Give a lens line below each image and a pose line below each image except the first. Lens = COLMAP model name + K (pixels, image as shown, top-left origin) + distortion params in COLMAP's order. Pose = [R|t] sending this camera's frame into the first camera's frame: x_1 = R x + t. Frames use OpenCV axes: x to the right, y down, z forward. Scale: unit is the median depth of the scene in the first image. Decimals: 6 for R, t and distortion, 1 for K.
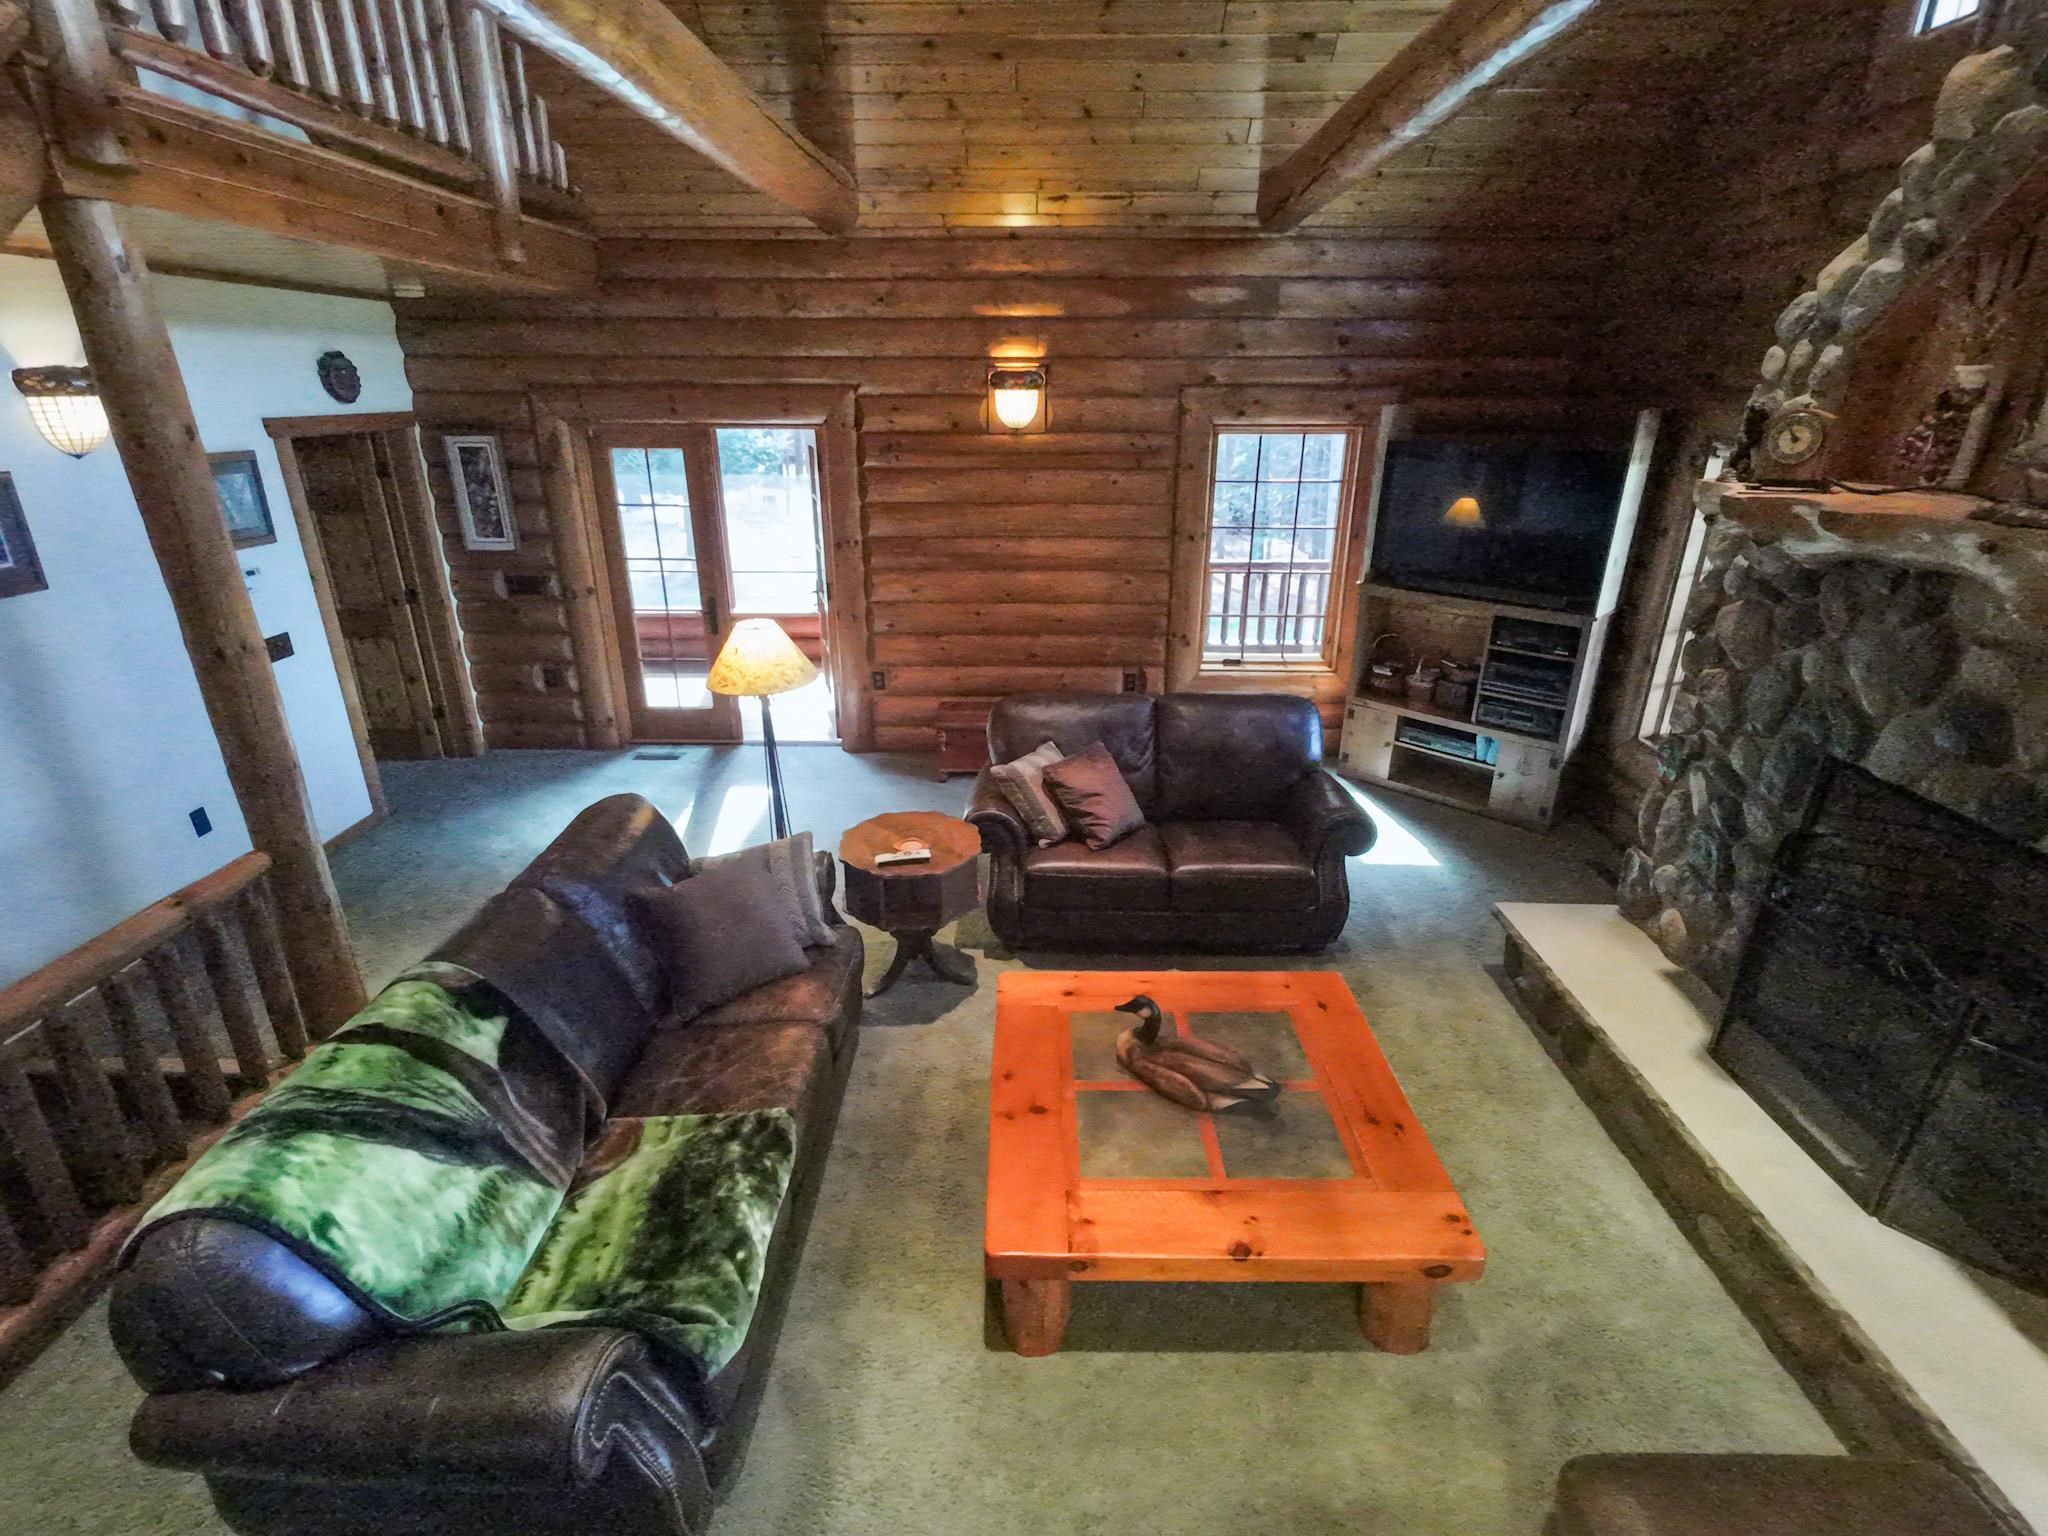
lens RADIAL K [[972.1, 0, 1024.0], [0, 972.1, 768.0], [0, 0, 1]] dist [0.002165, 0.000368]
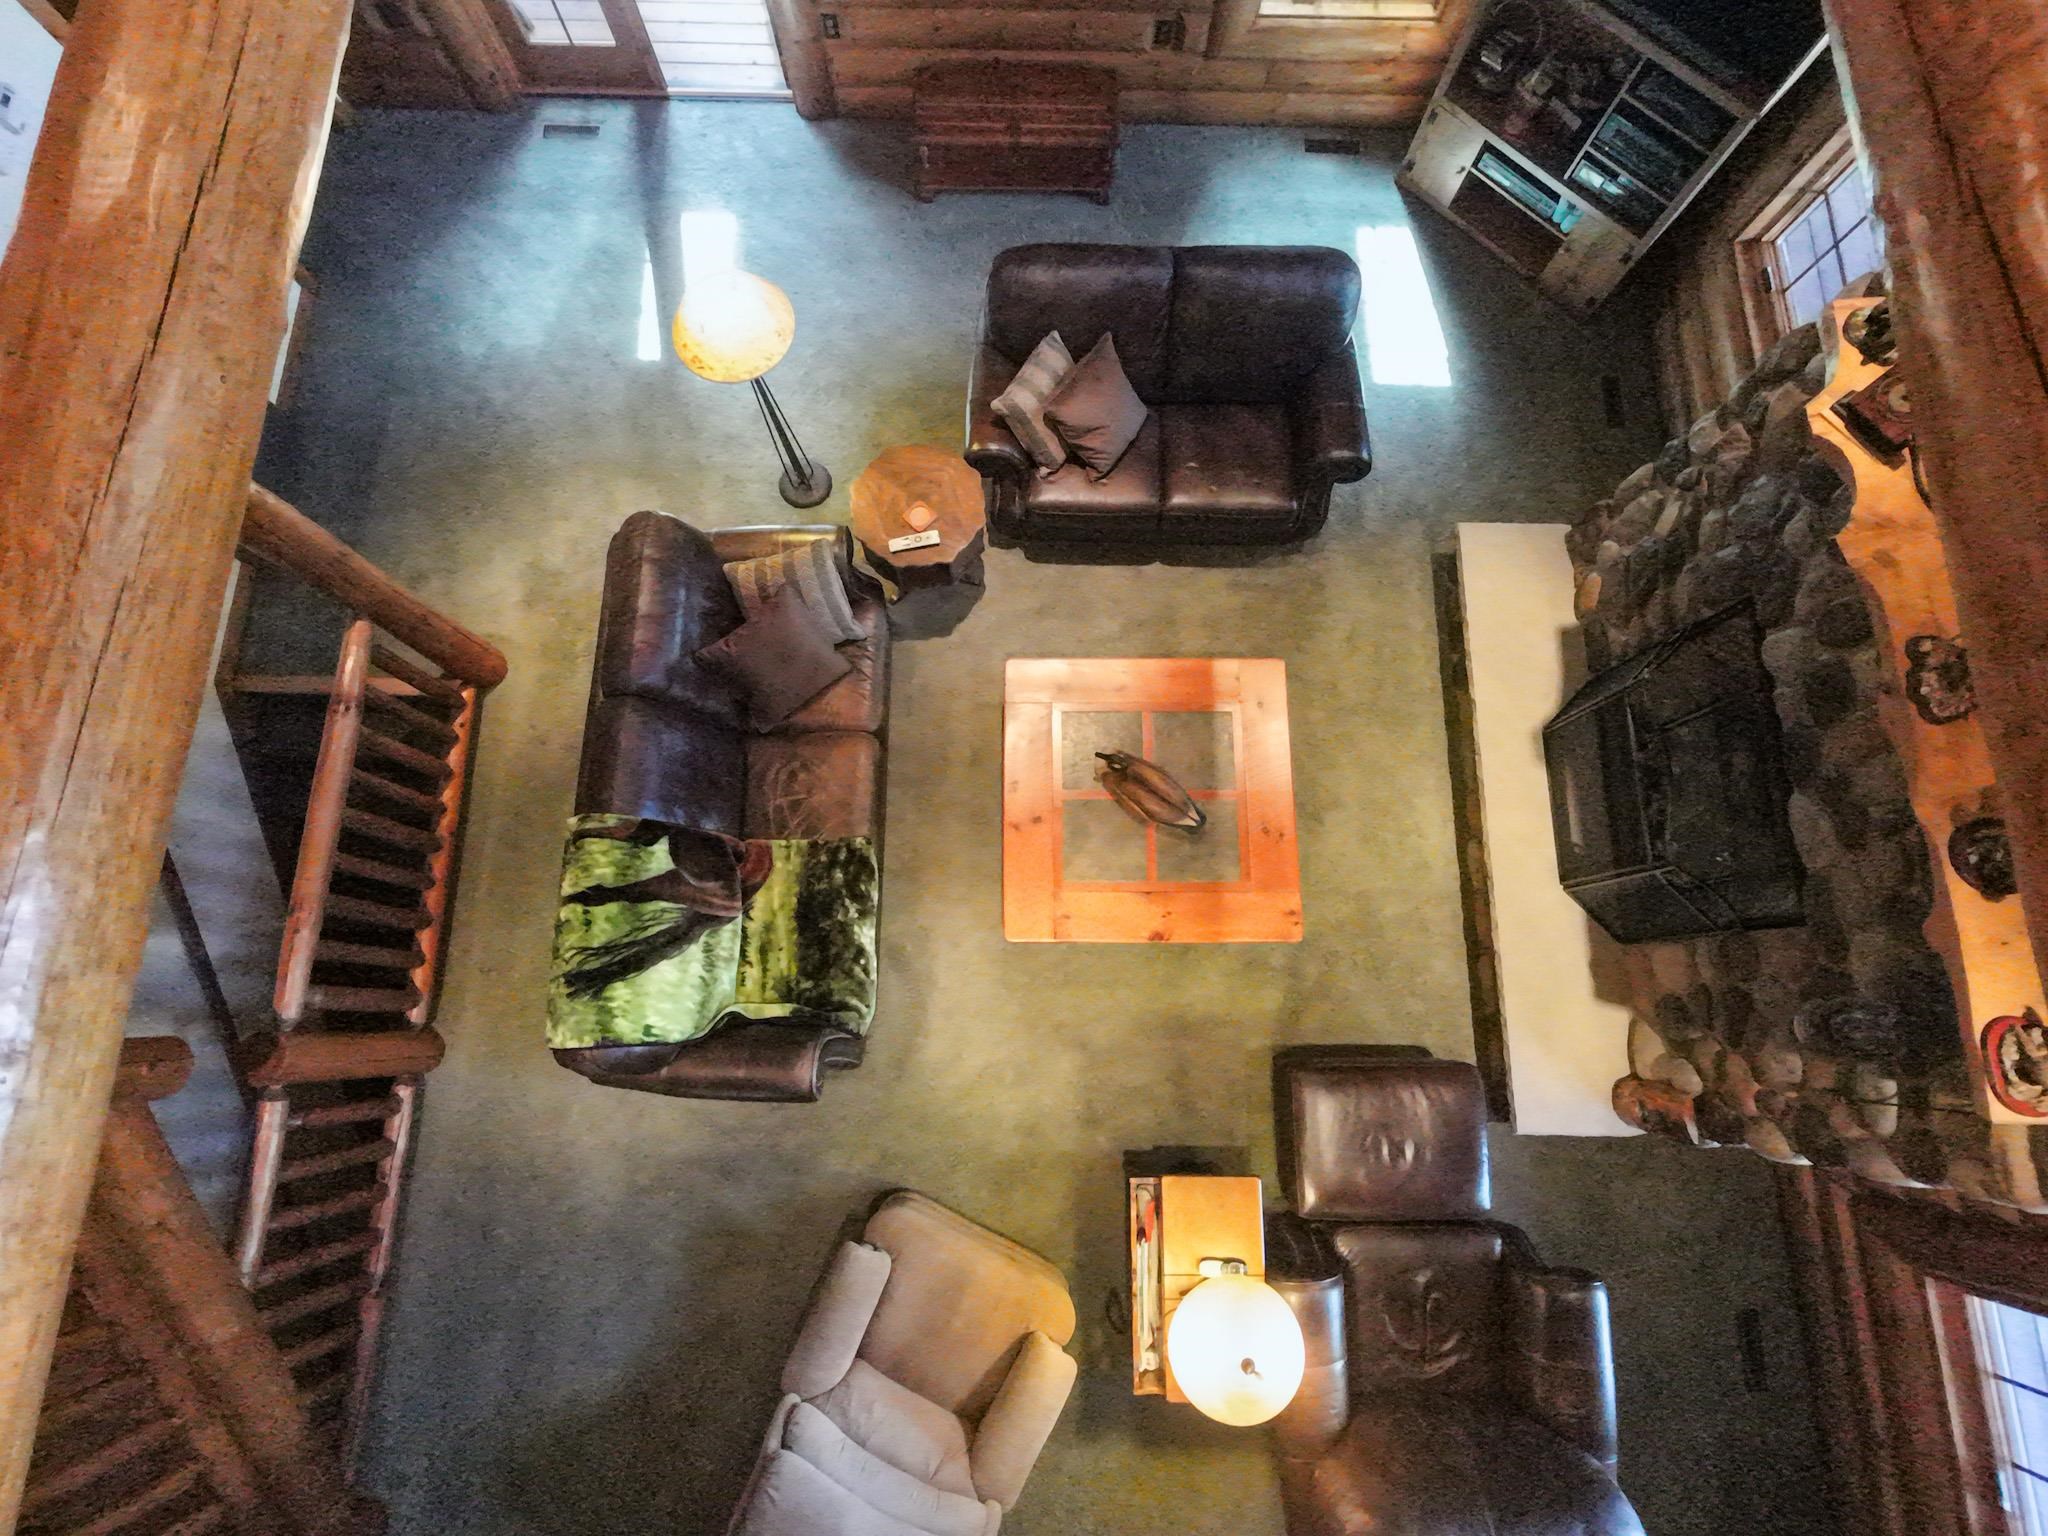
lens RADIAL K [[974.1, 0, 1021.2], [0, 974.1, 768.5], [0, 0, 1]] dist [0.000556, 0.000661]
pose [[0.999995, -0.003141, 0.000781, -0.005906], [0.001192, 0.581591, 0.813480, -0.577313], [-0.003009, -0.813475, 0.581592, 0.145677]]
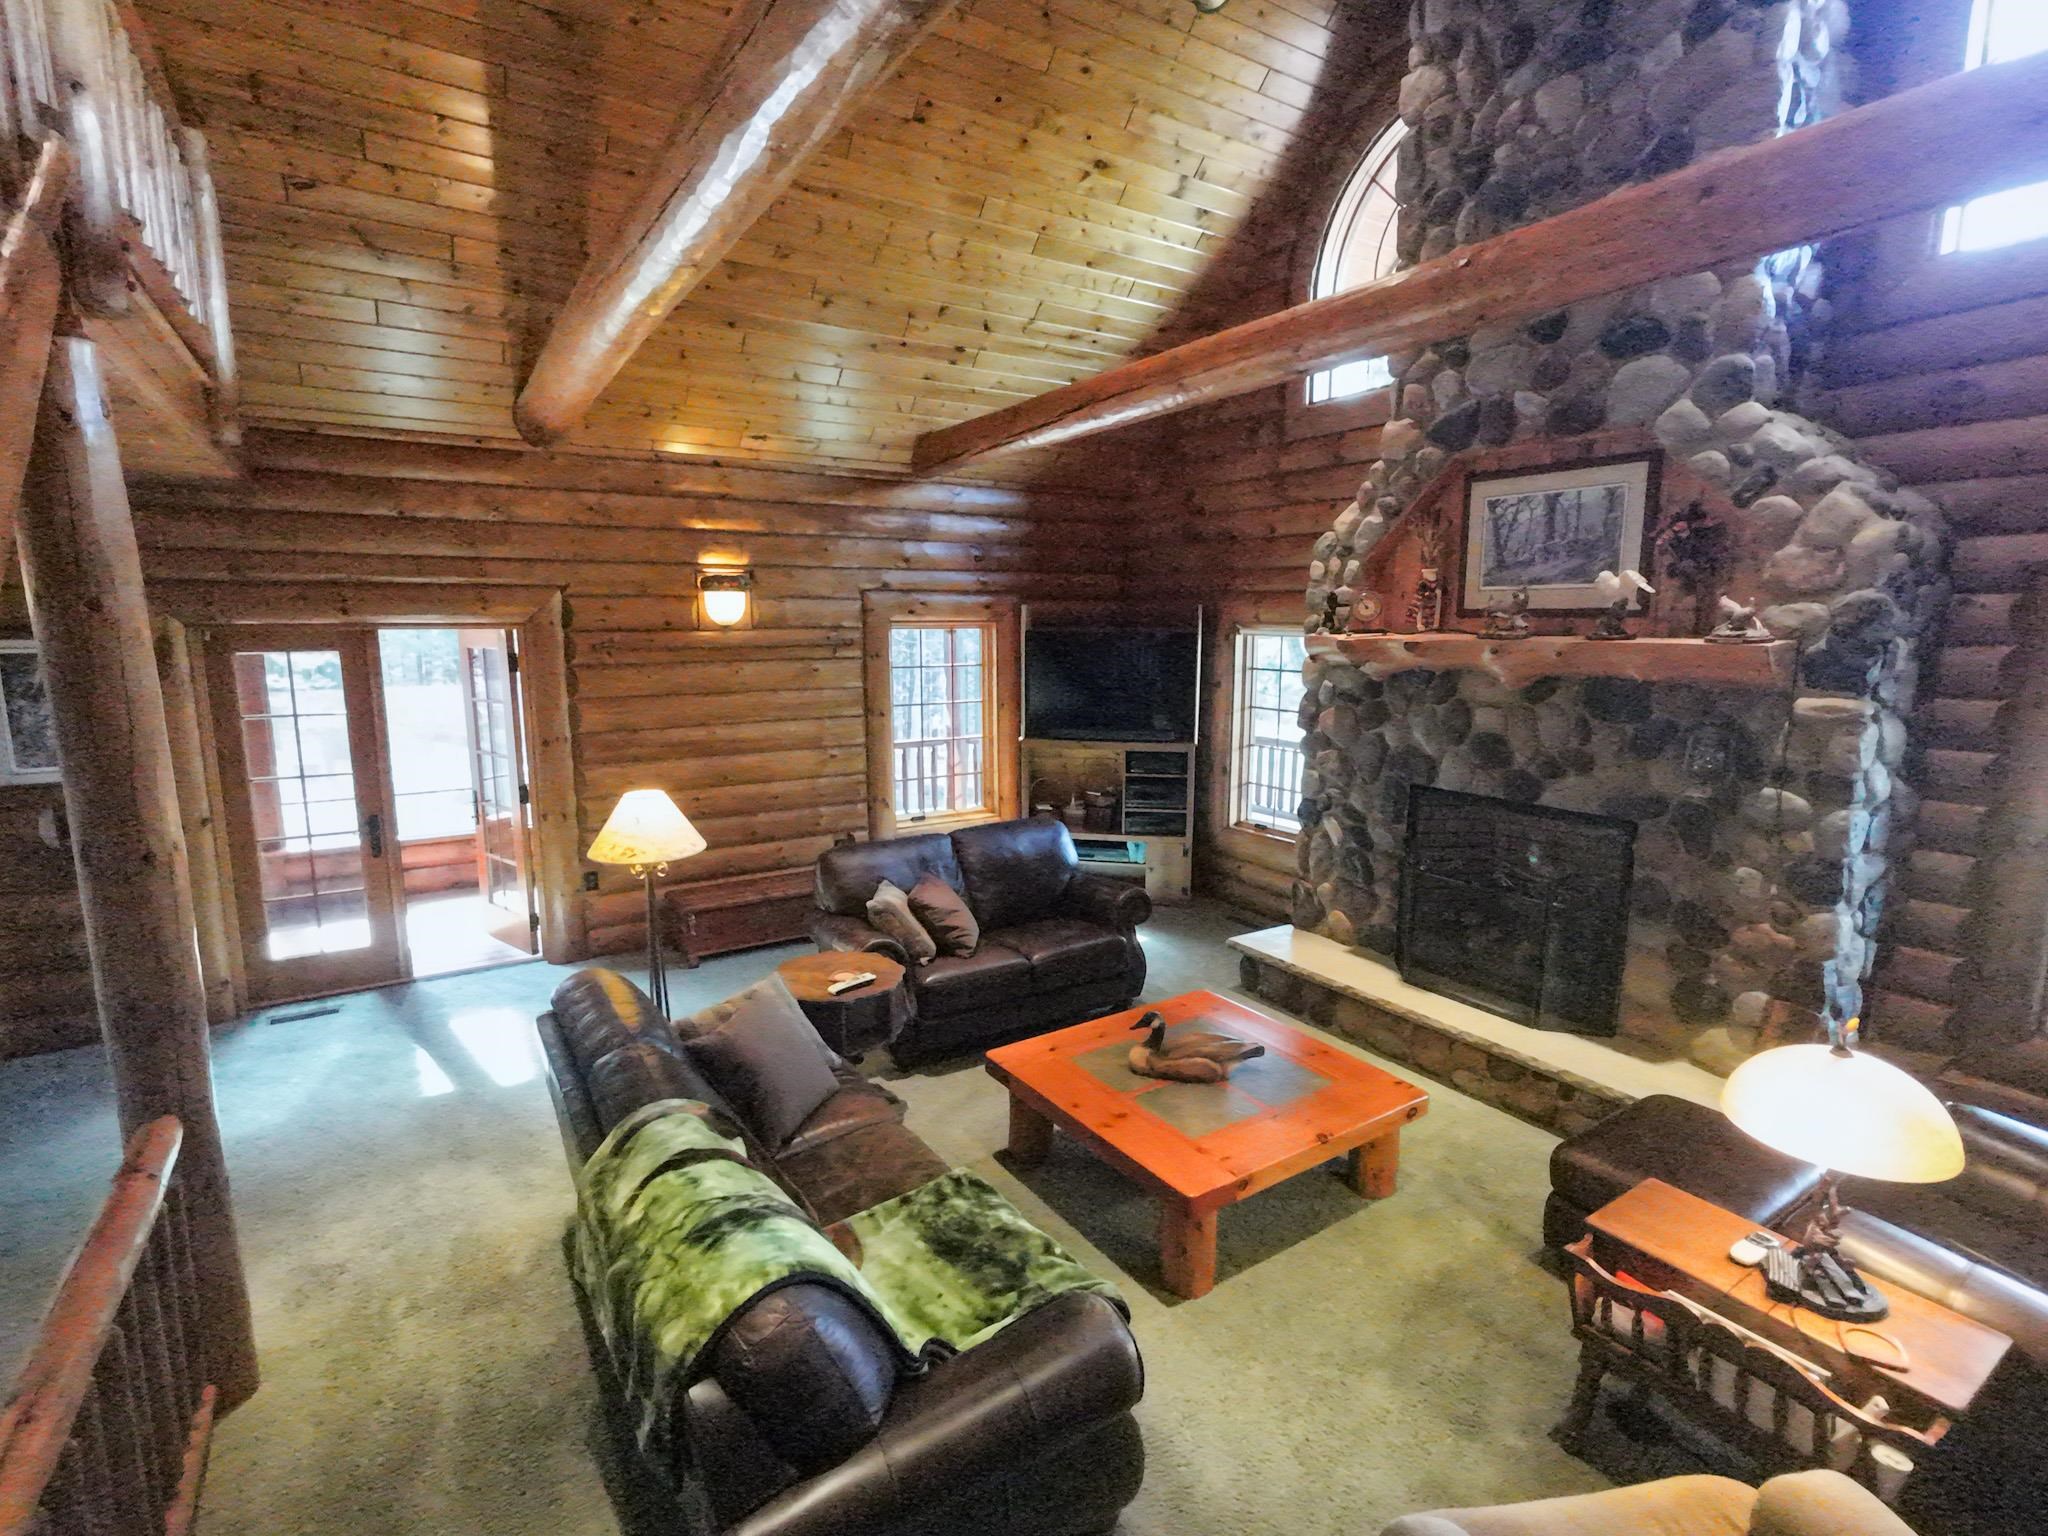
lens RADIAL K [[974.1, 0, 1021.2], [0, 974.1, 768.5], [0, 0, 1]] dist [0.000556, 0.000661]
pose [[0.834280, -0.087425, 0.544366, -0.479630], [0.204213, 0.966122, -0.157813, 0.063038], [-0.512127, 0.242827, 0.823869, -0.039903]]
